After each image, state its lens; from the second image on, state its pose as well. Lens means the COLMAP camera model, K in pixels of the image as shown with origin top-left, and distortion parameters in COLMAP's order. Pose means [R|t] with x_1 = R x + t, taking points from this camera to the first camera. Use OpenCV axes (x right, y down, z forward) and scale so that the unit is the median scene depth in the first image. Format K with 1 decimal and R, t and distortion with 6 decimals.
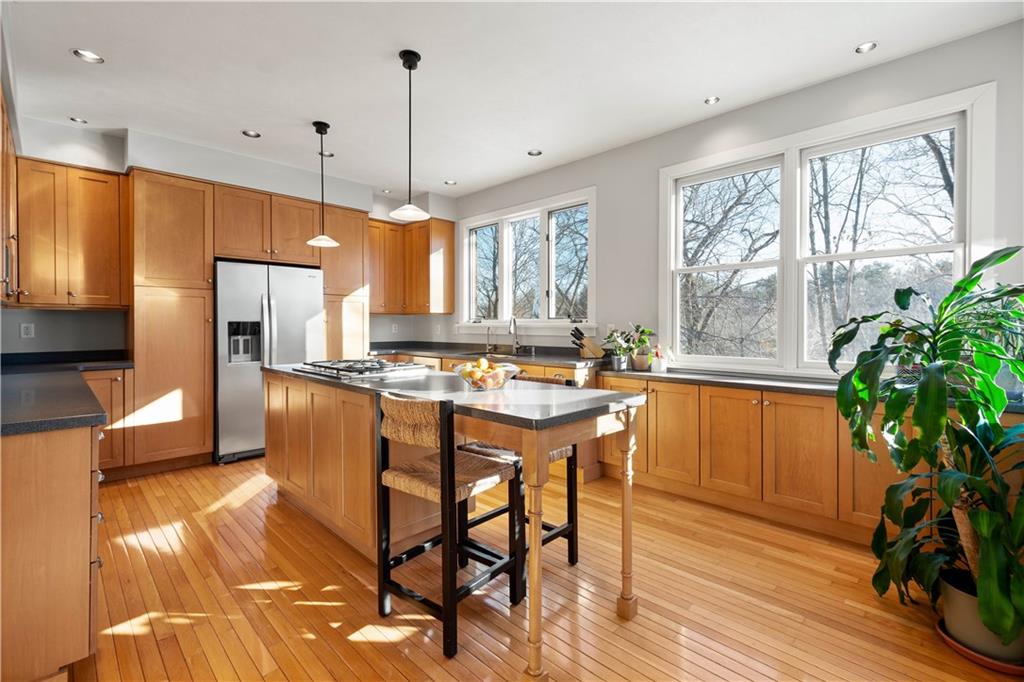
lens RADIAL K [[450.2, 0, 514.5], [0, 450.2, 330.7], [0, 0, 1]] dist [0.001158, -0.000282]
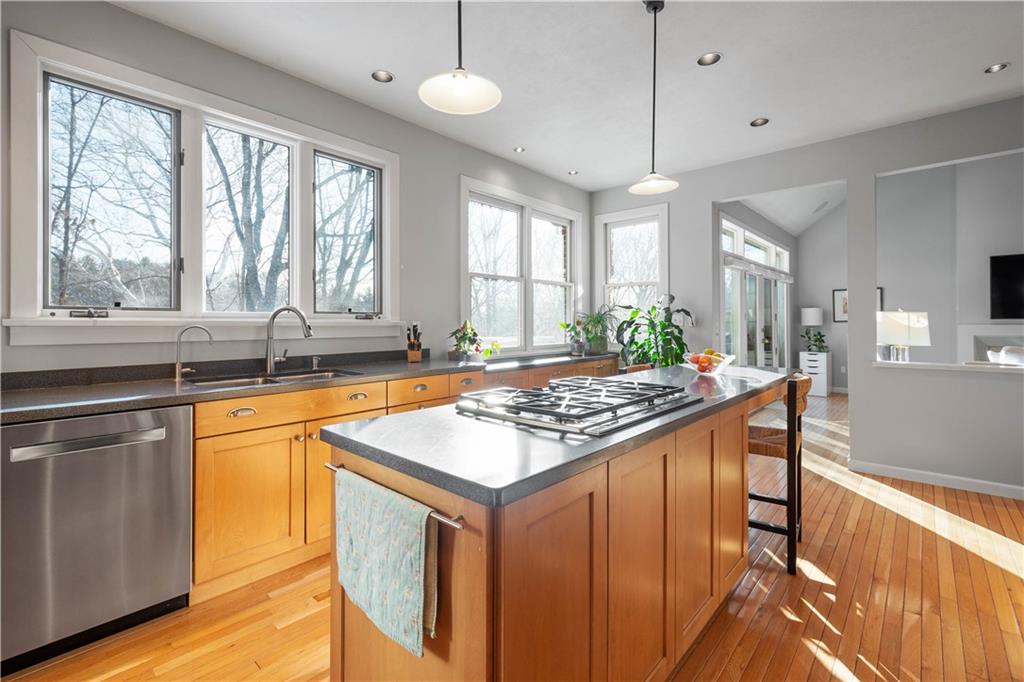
lens RADIAL K [[450.2, 0, 514.5], [0, 450.2, 330.7], [0, 0, 1]] dist [0.001158, -0.000282]
pose [[-0.034681, 0.003738, 0.999391, -1.277439], [0.007348, 0.999967, -0.003485, 0.008336], [-0.999371, 0.007223, -0.034707, 1.572528]]
